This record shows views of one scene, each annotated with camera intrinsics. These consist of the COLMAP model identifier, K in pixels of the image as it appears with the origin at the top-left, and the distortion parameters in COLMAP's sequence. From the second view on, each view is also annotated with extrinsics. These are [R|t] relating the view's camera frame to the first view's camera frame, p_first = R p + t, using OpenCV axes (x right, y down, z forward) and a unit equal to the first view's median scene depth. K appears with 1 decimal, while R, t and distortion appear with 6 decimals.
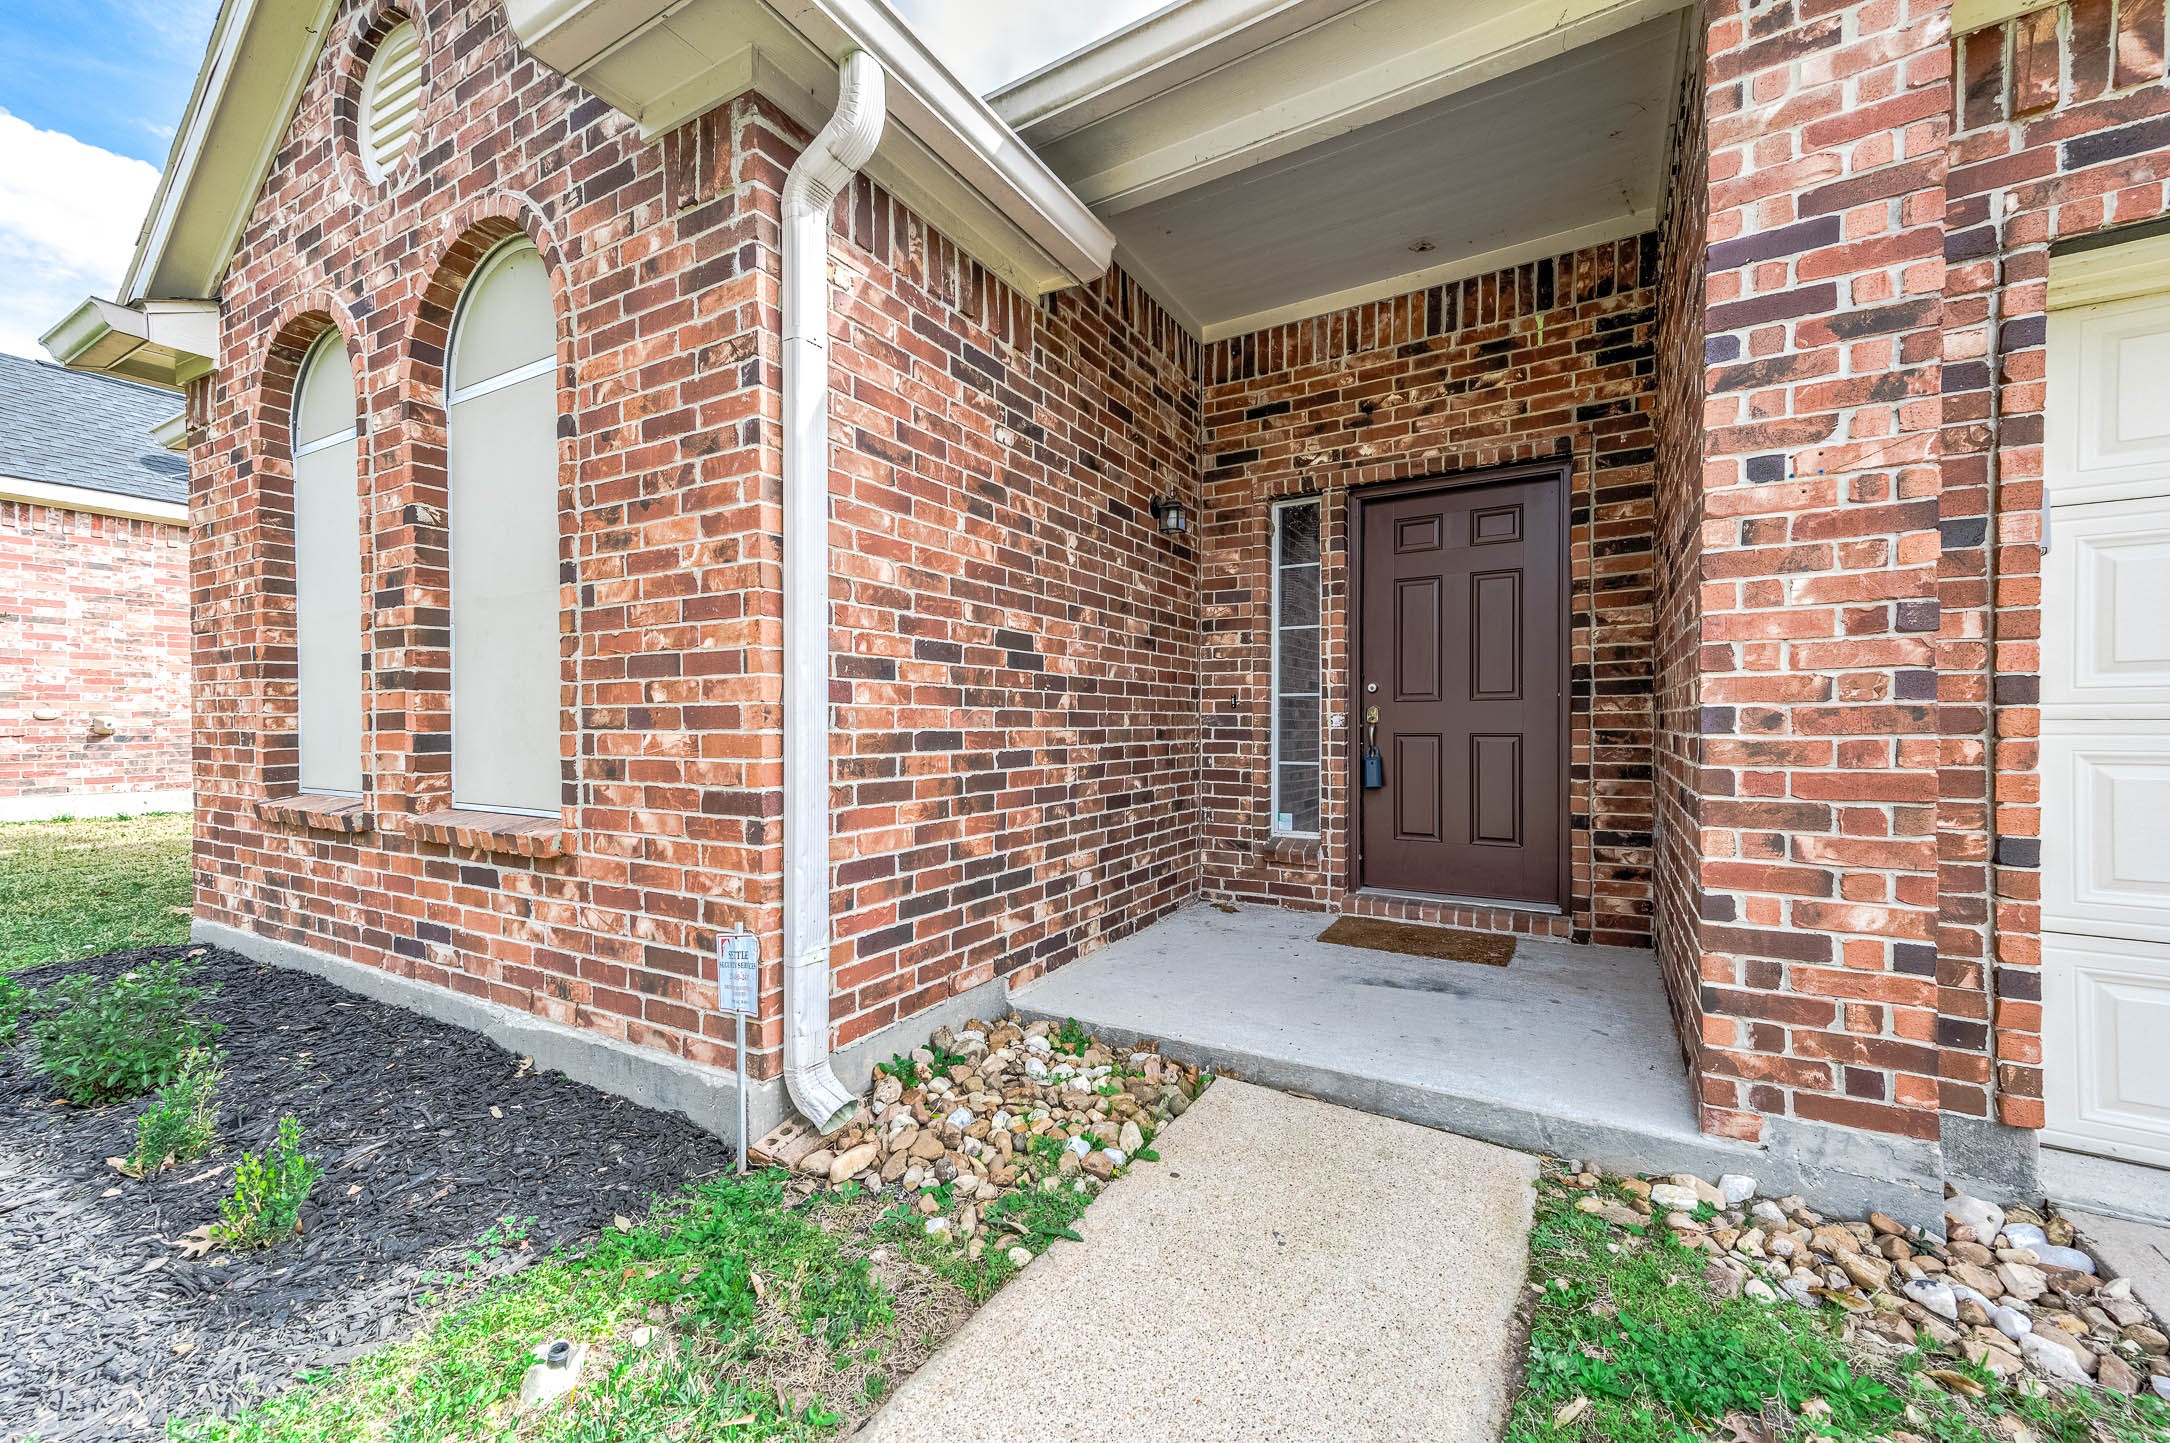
lens RADIAL K [[845.3, 0, 1094.7], [0, 845.3, 728.0], [0, 0, 1]] dist [0.028273, 0.001222]
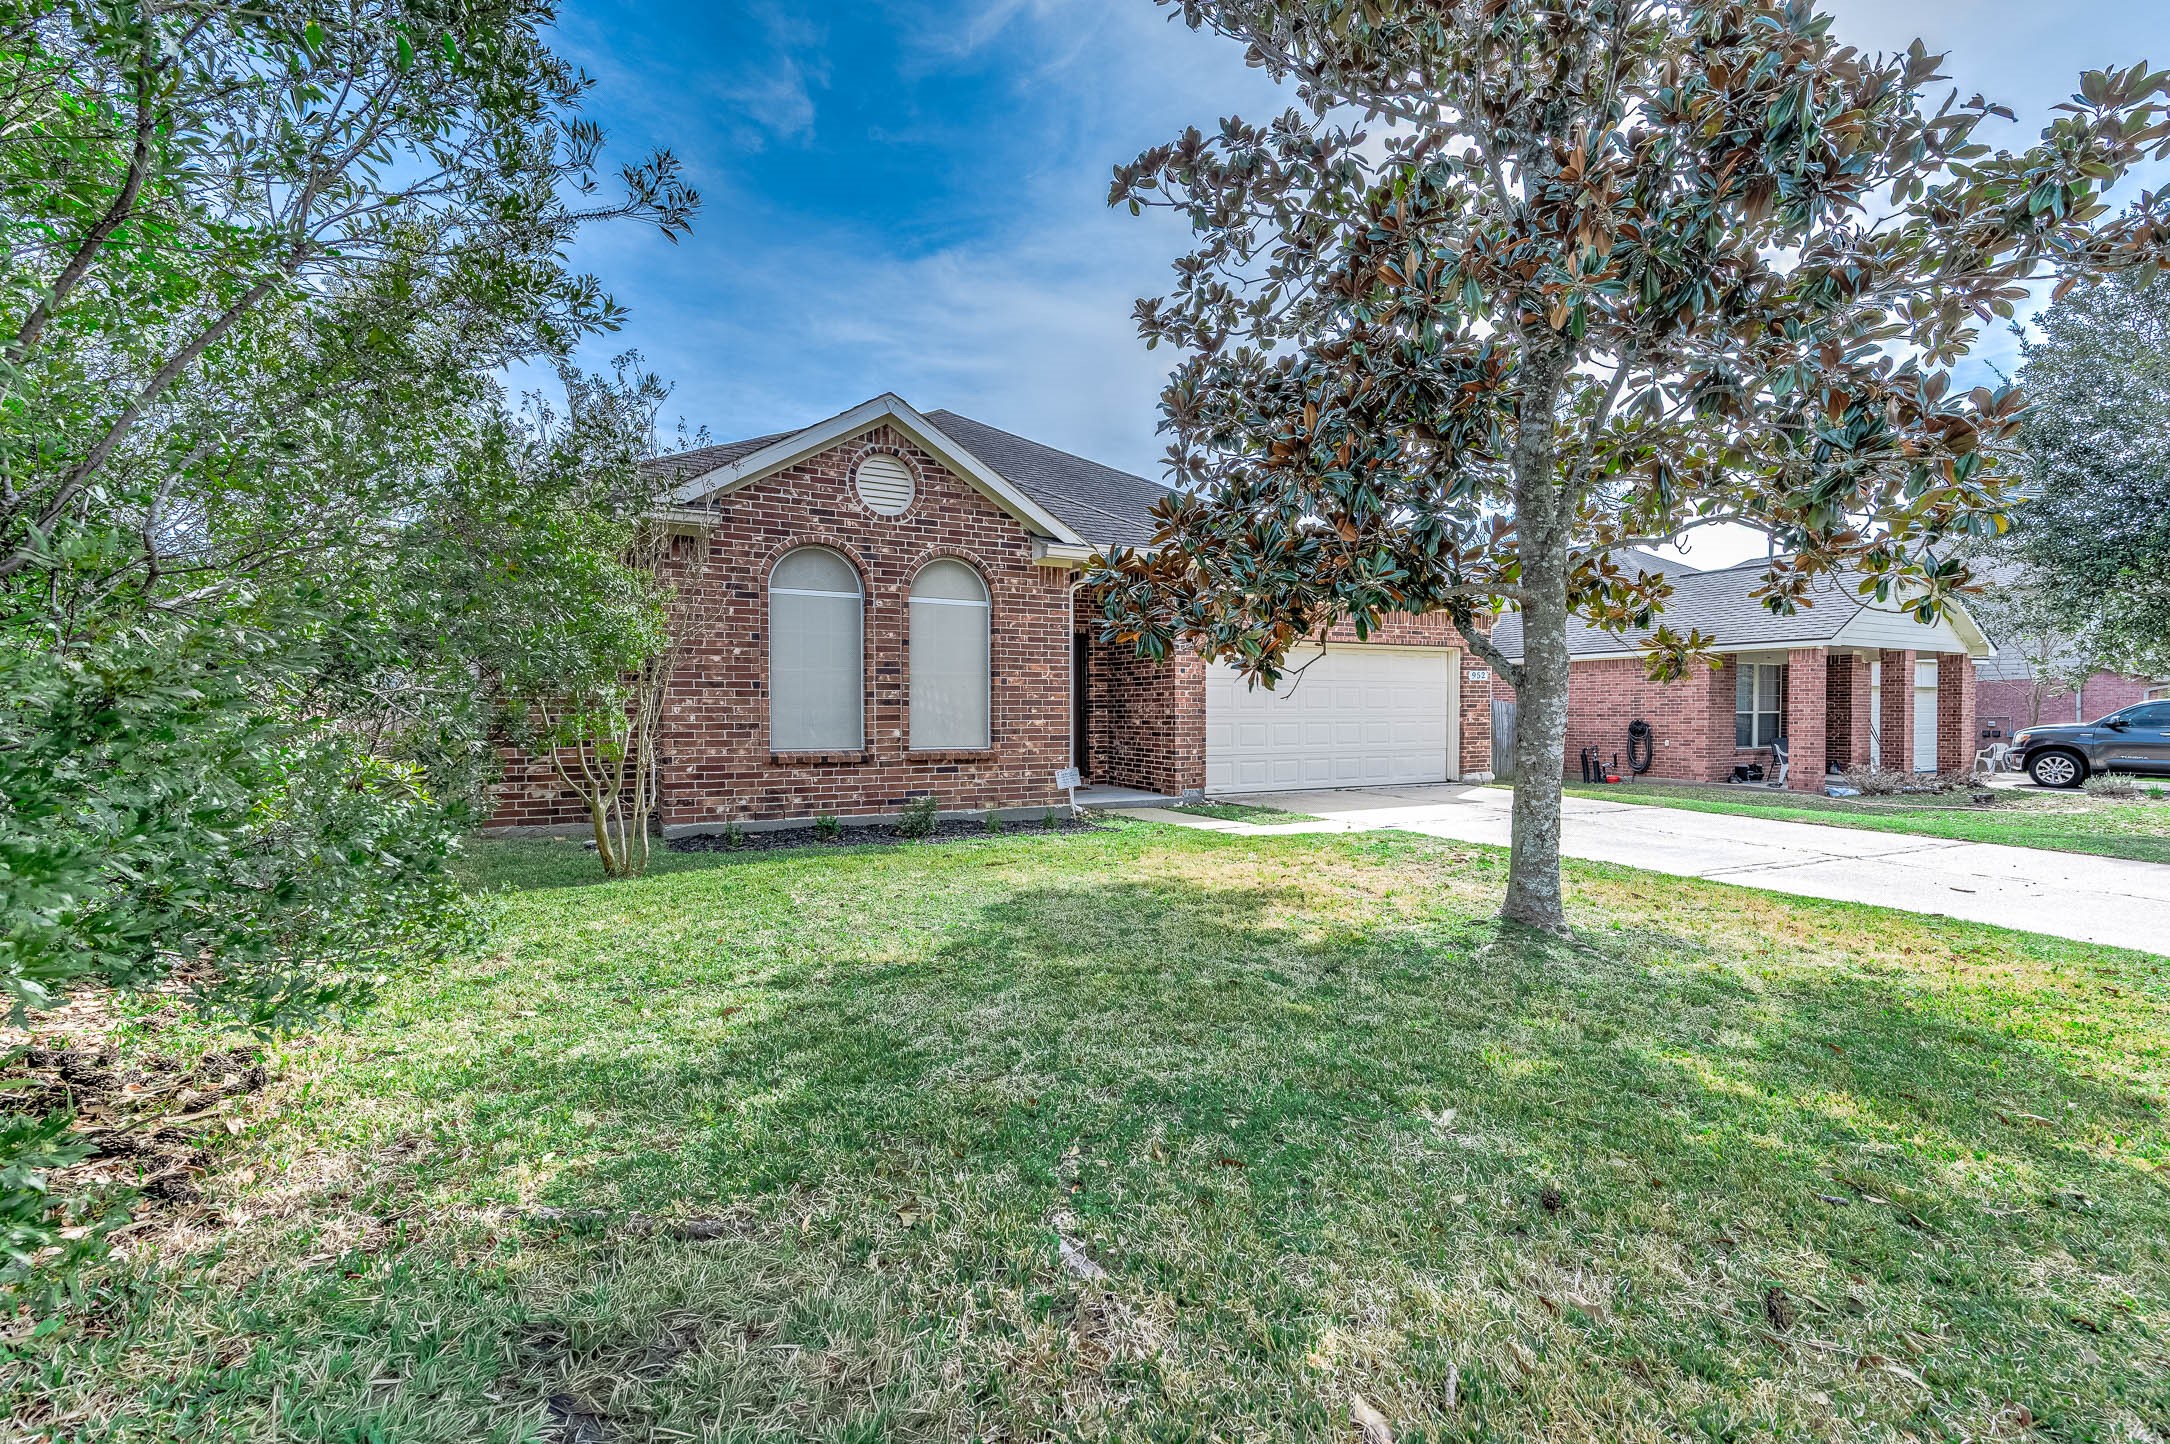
lens RADIAL K [[953.4, 0, 1078.6], [0, 953.4, 714.9], [0, 0, 1]] dist [0.015056, 0.000126]
pose [[0.533393, -0.000195, 0.845867, -3.891564], [0.005573, 0.999979, -0.003284, -0.005079], [-0.845849, 0.006465, 0.533383, -1.374983]]
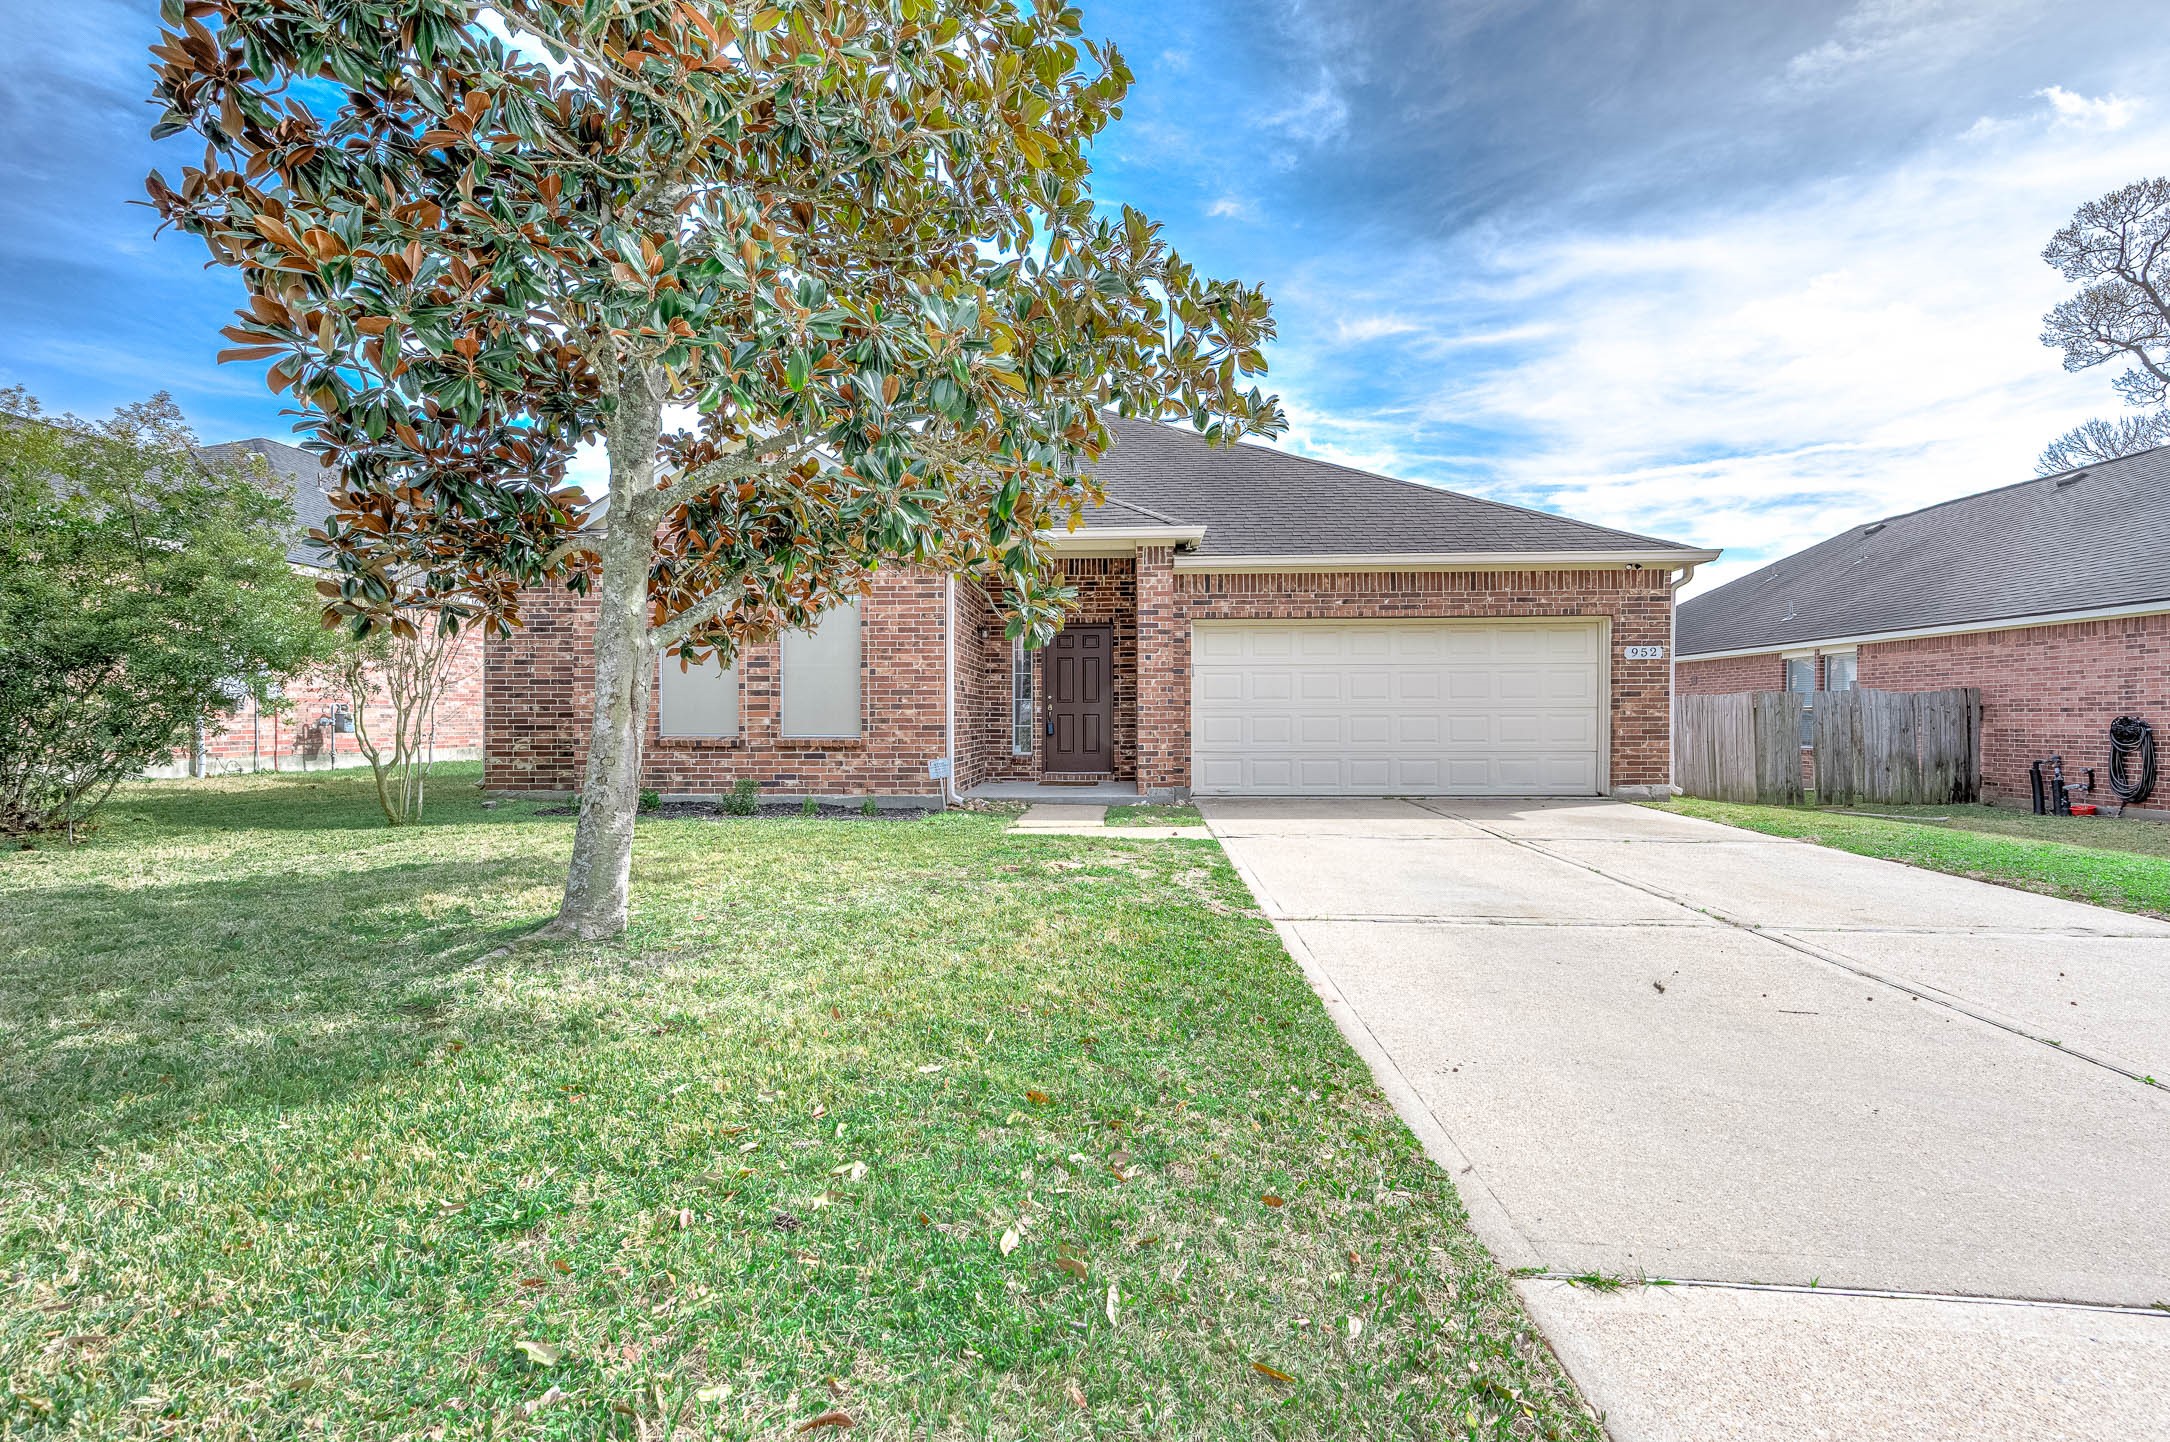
lens RADIAL K [[953.4, 0, 1078.5], [0, 953.4, 726.2], [0, 0, 1]] dist [0.015056, 0.000126]
pose [[0.888100, -0.002893, 0.459641, -1.749314], [0.002352, 0.999996, 0.001749, 0.069434], [-0.459645, -0.000473, 0.888103, -3.073707]]
